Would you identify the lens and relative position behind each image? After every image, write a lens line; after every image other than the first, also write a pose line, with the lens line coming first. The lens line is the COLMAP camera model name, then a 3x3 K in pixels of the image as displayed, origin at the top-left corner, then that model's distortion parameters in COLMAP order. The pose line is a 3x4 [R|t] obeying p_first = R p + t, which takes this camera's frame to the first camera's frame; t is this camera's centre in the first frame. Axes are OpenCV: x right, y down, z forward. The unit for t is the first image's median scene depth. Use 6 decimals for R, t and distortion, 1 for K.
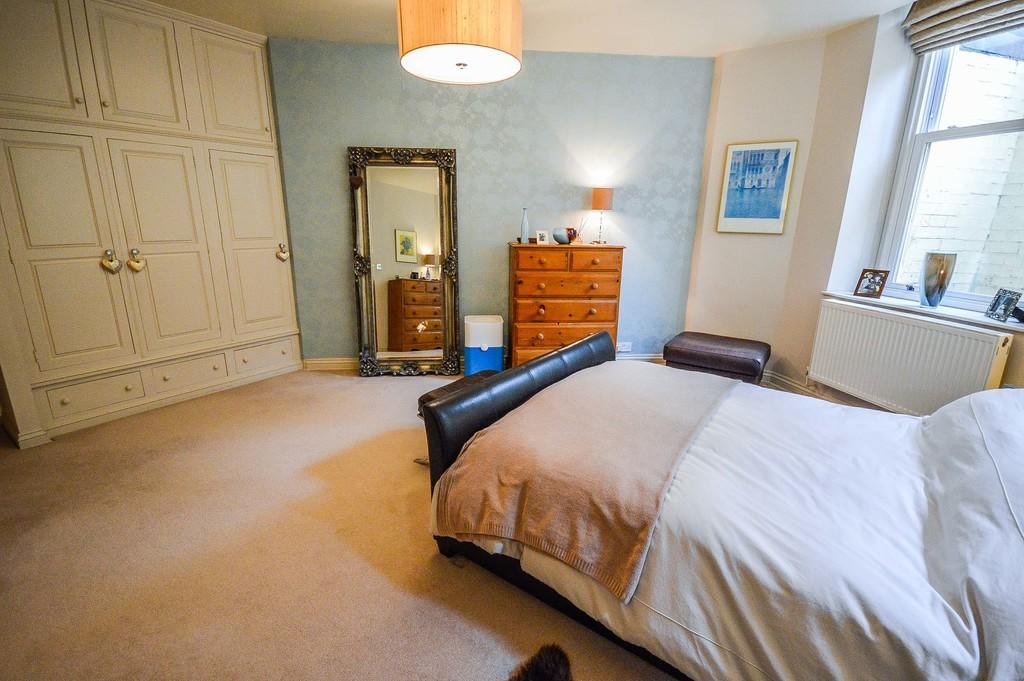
lens RADIAL K [[470.1, 0, 512.0], [0, 470.1, 340.5], [0, 0, 1]] dist [-0.000312, 0.000016]
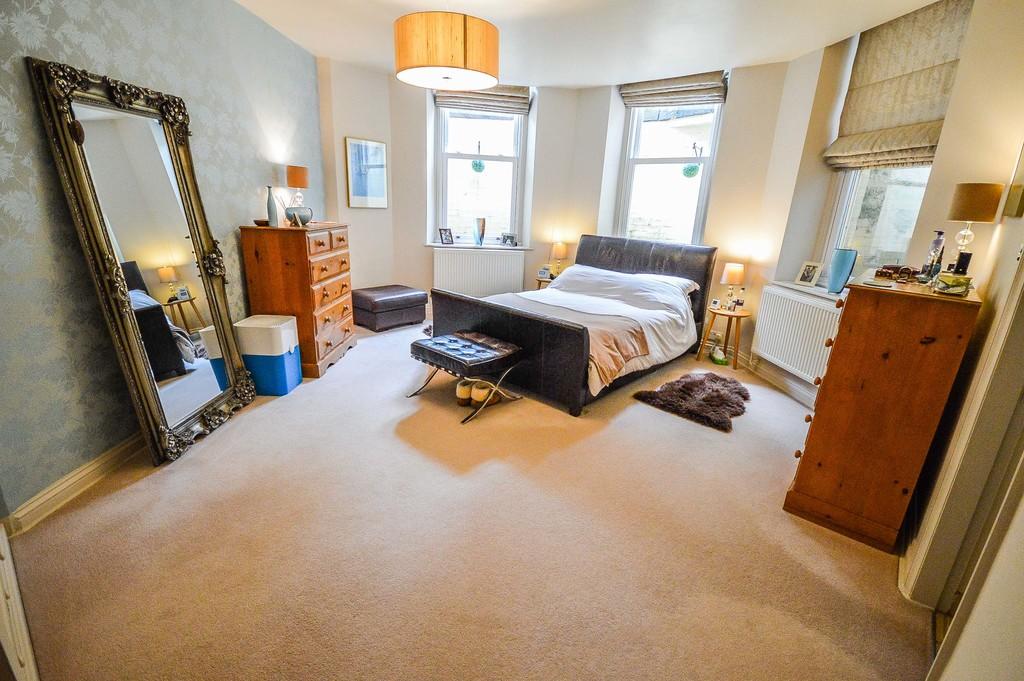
lens RADIAL K [[470.1, 0, 512.0], [0, 470.1, 340.5], [0, 0, 1]] dist [-0.000312, 0.000016]
pose [[0.083356, -0.293952, 0.952179, -0.856793], [0.210400, 0.939156, 0.271512, -0.151239], [-0.974055, 0.177706, 0.140132, 0.477706]]
